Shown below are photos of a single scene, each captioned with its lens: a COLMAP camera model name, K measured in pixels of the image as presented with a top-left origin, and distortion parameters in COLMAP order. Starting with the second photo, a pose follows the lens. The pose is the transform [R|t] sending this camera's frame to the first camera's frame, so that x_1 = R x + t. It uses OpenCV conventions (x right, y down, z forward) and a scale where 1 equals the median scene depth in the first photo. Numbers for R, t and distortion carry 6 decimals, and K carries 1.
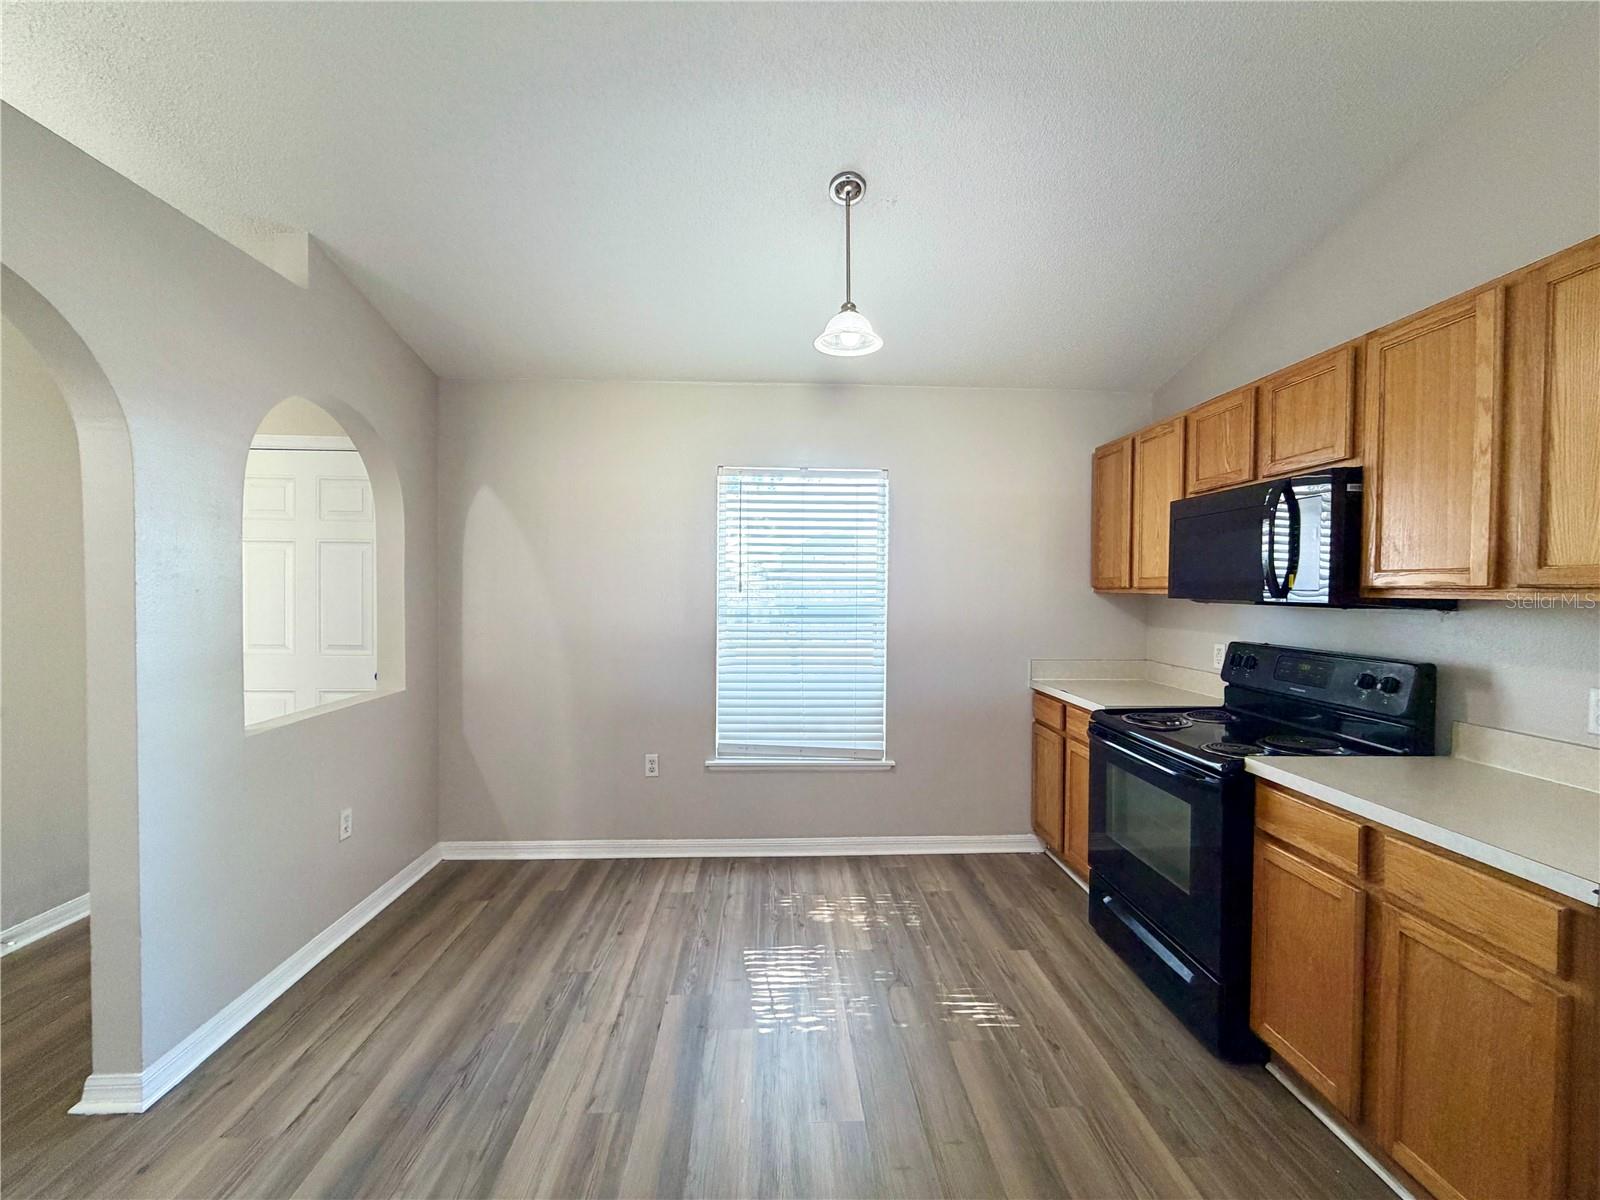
lens RADIAL K [[636.7, 0, 794.4], [0, 636.7, 597.5], [0, 0, 1]] dist [0.000665, -0.000627]
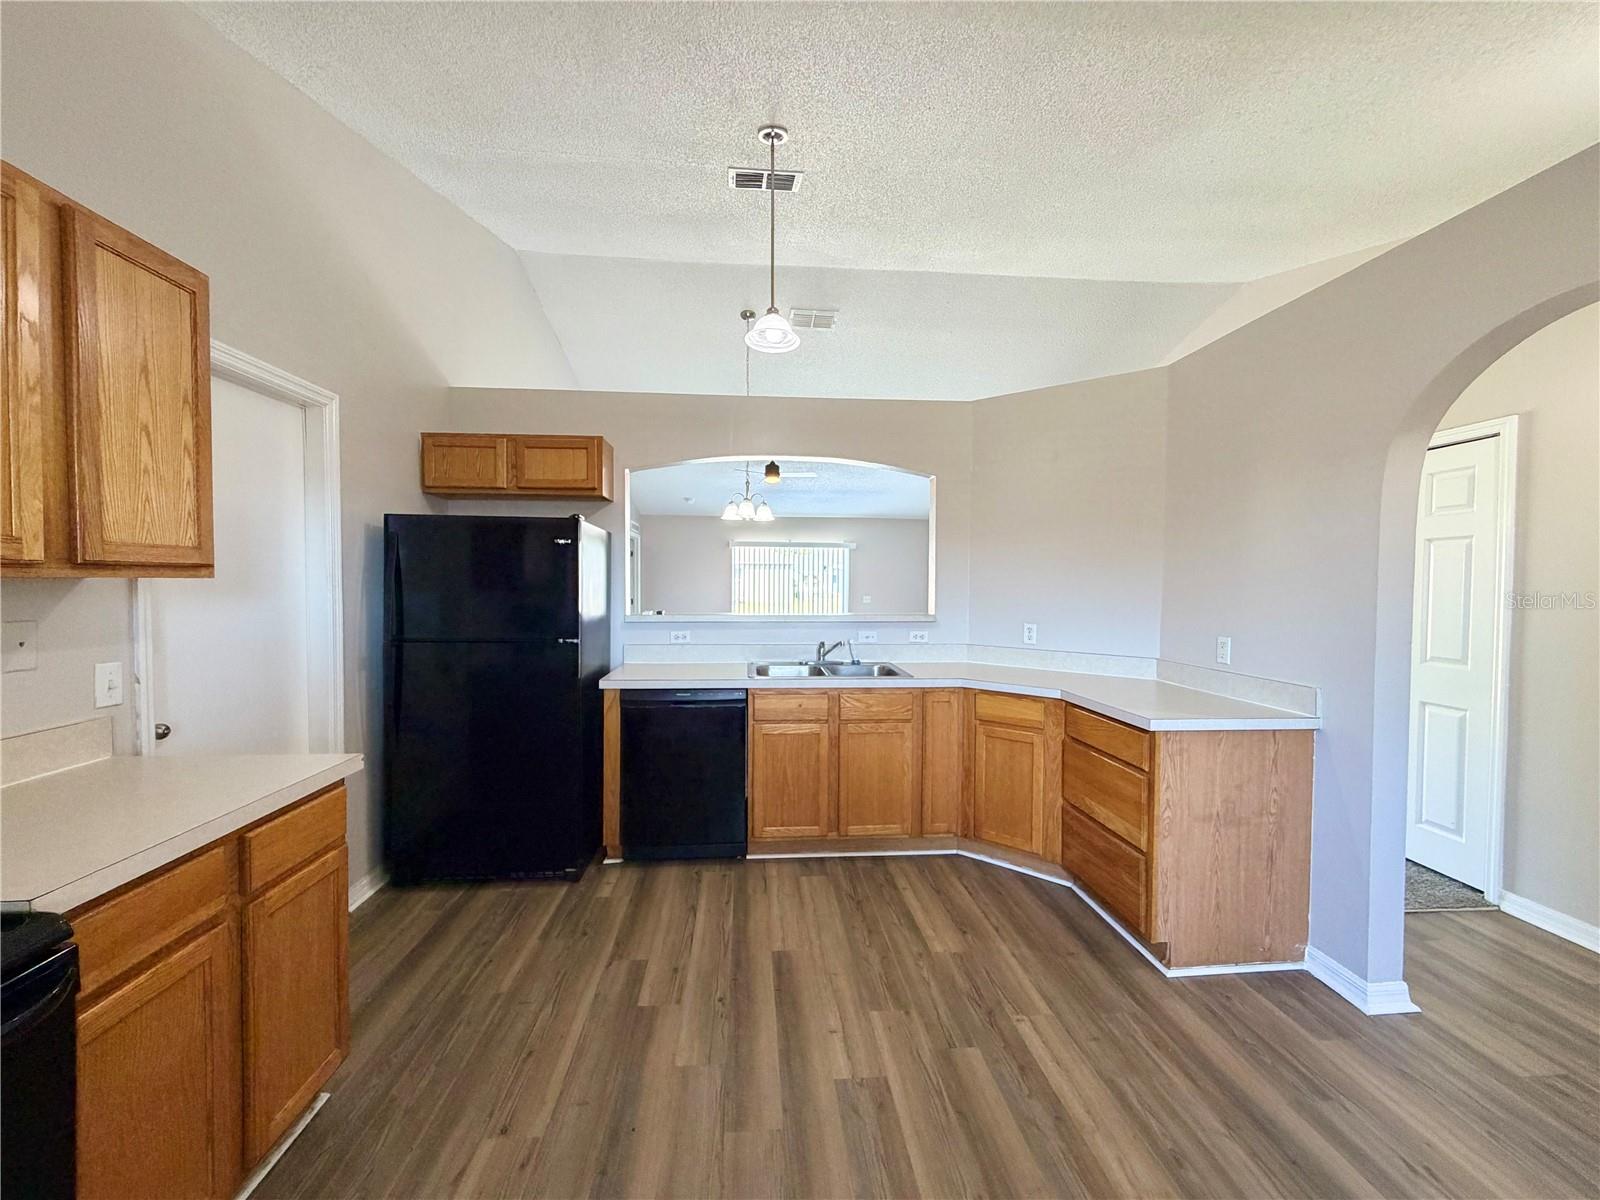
lens RADIAL K [[636.7, 0, 792.5], [0, 636.7, 598.7], [0, 0, 1]] dist [0.000665, -0.000627]
pose [[-0.999230, -0.010633, -0.037766, 0.124374], [-0.012192, 0.999072, 0.041302, -0.010248], [0.037291, 0.041731, -0.998433, 1.350267]]
